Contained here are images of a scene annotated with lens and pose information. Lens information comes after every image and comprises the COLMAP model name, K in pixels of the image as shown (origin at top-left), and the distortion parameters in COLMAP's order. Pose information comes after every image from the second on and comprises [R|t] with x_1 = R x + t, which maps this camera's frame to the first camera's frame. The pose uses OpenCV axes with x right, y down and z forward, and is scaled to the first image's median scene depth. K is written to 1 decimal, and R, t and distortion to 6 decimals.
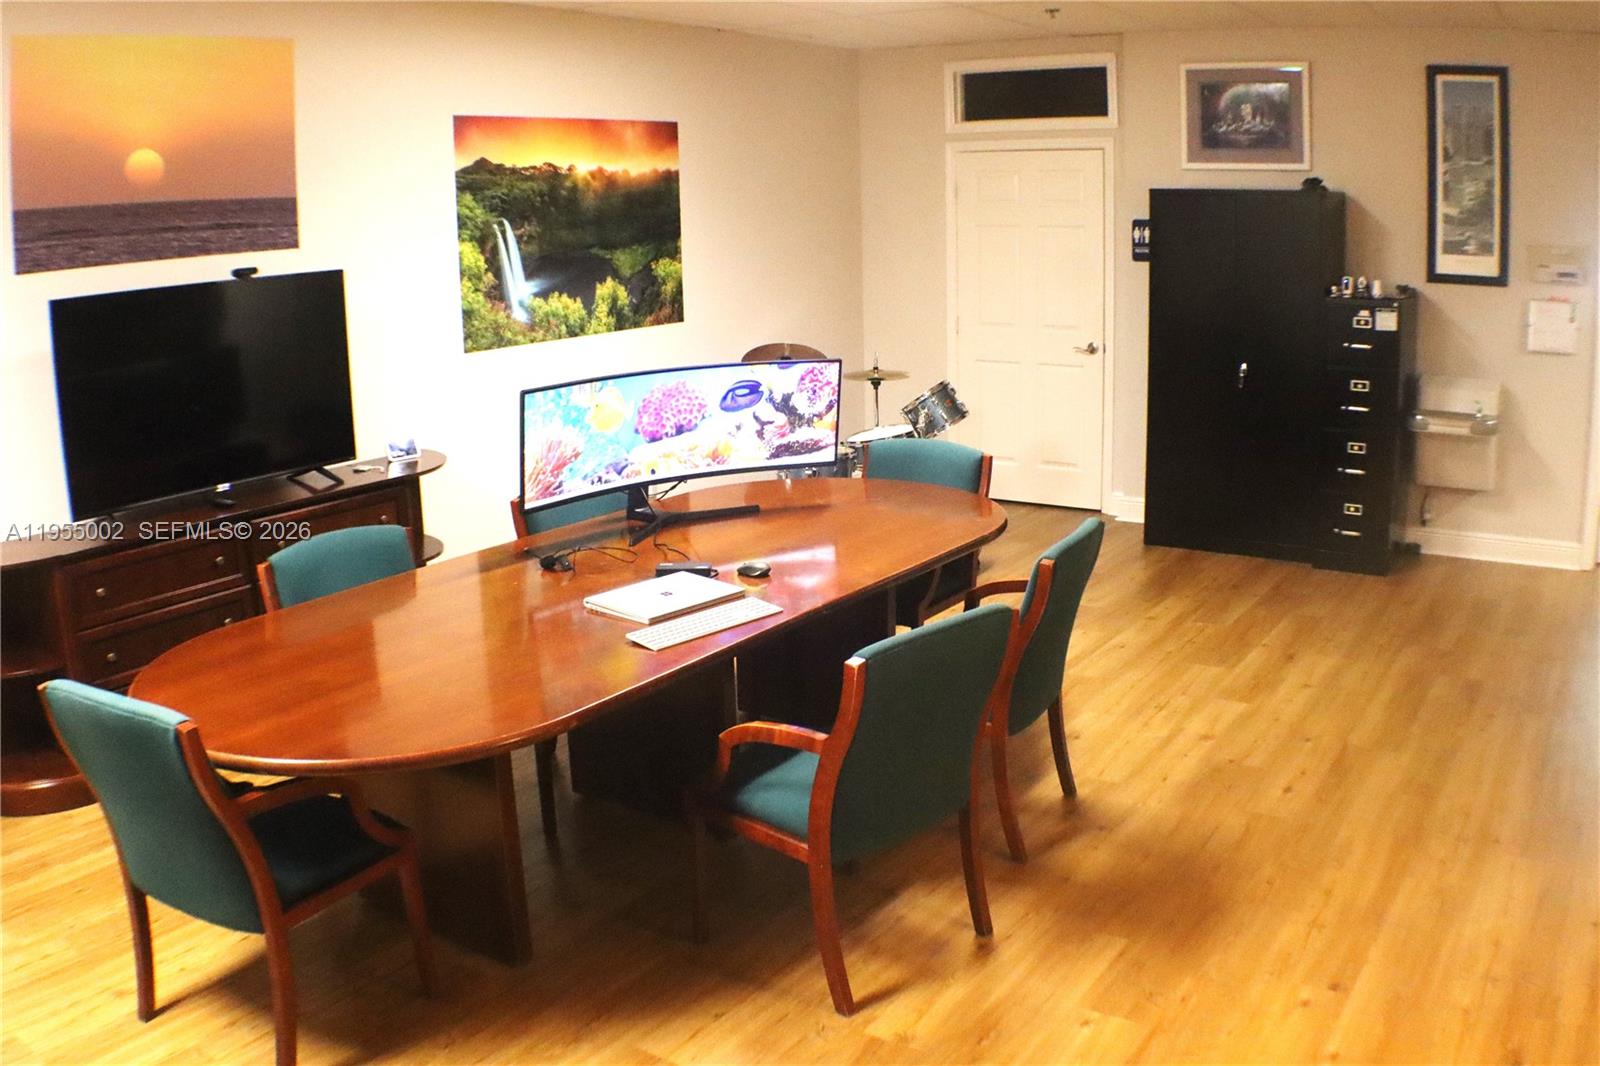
lens RADIAL K [[1442.3, 0, 826.8], [0, 1442.3, 535.5], [0, 0, 1]] dist [-0.295776, 0.071097]
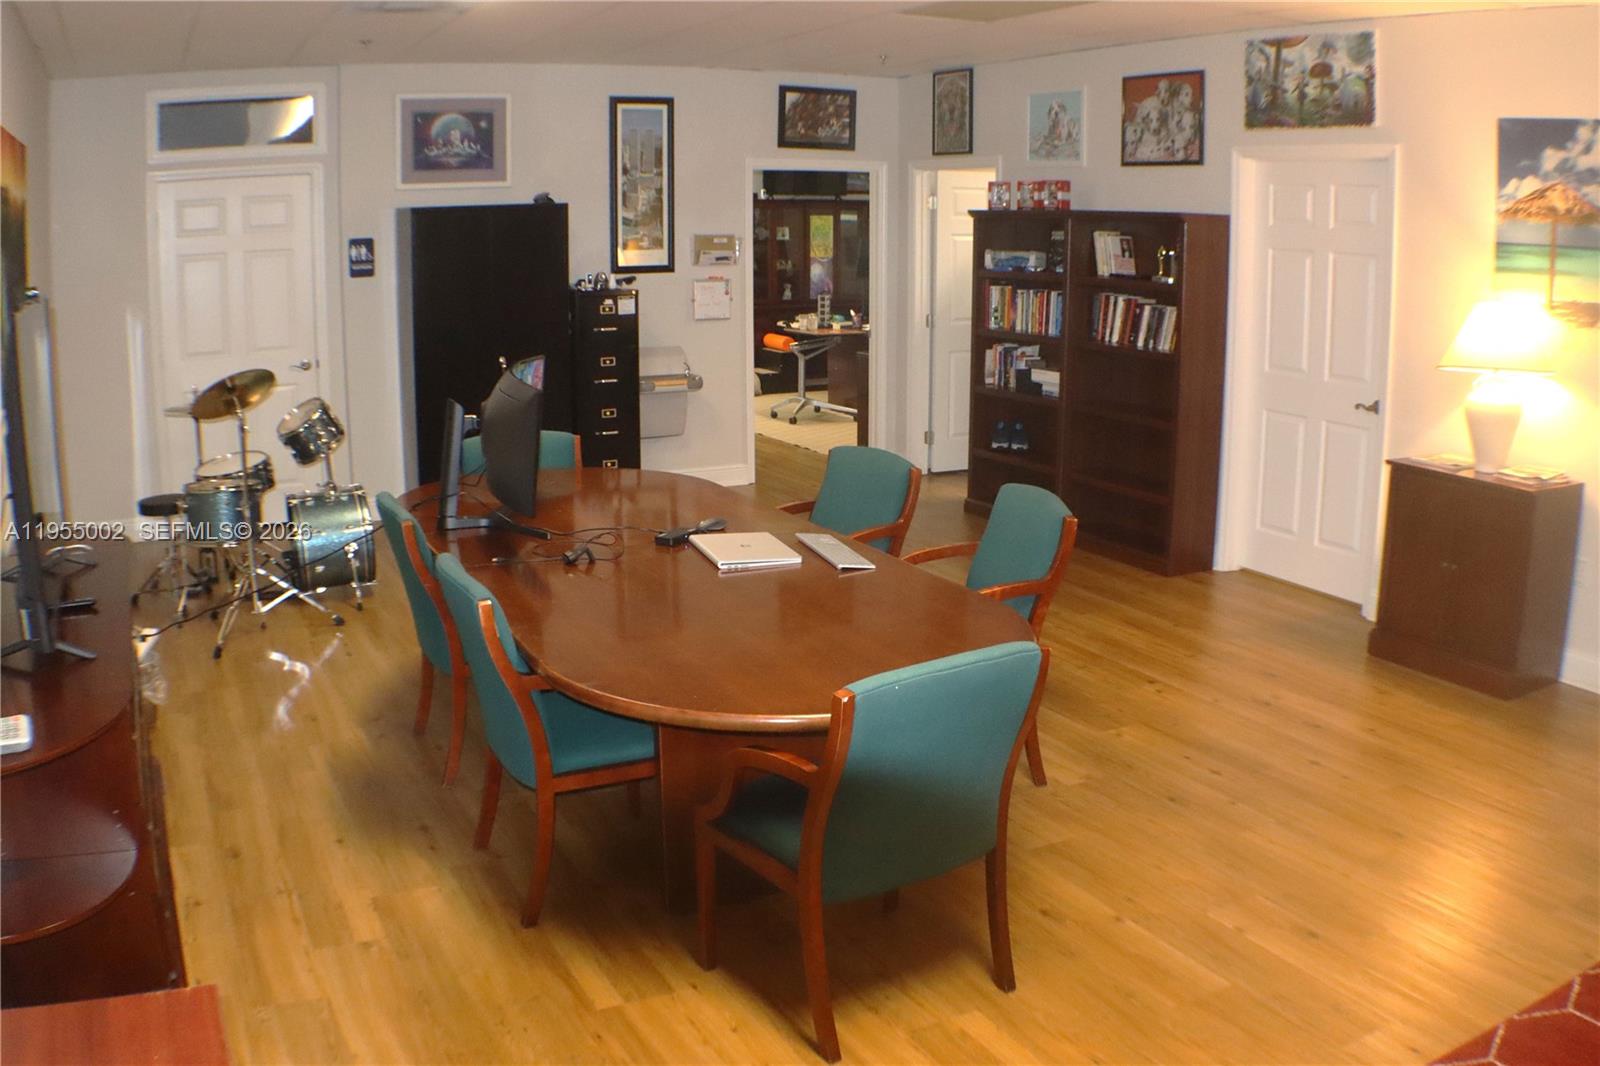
lens RADIAL K [[1442.3, 0, 826.8], [0, 1442.3, 535.5], [0, 0, 1]] dist [-0.295776, 0.071097]
pose [[0.493293, -0.165755, 0.853924, -0.607942], [0.184001, 0.979347, 0.083807, -0.028056], [-0.850180, 0.115781, 0.513604, 0.202840]]
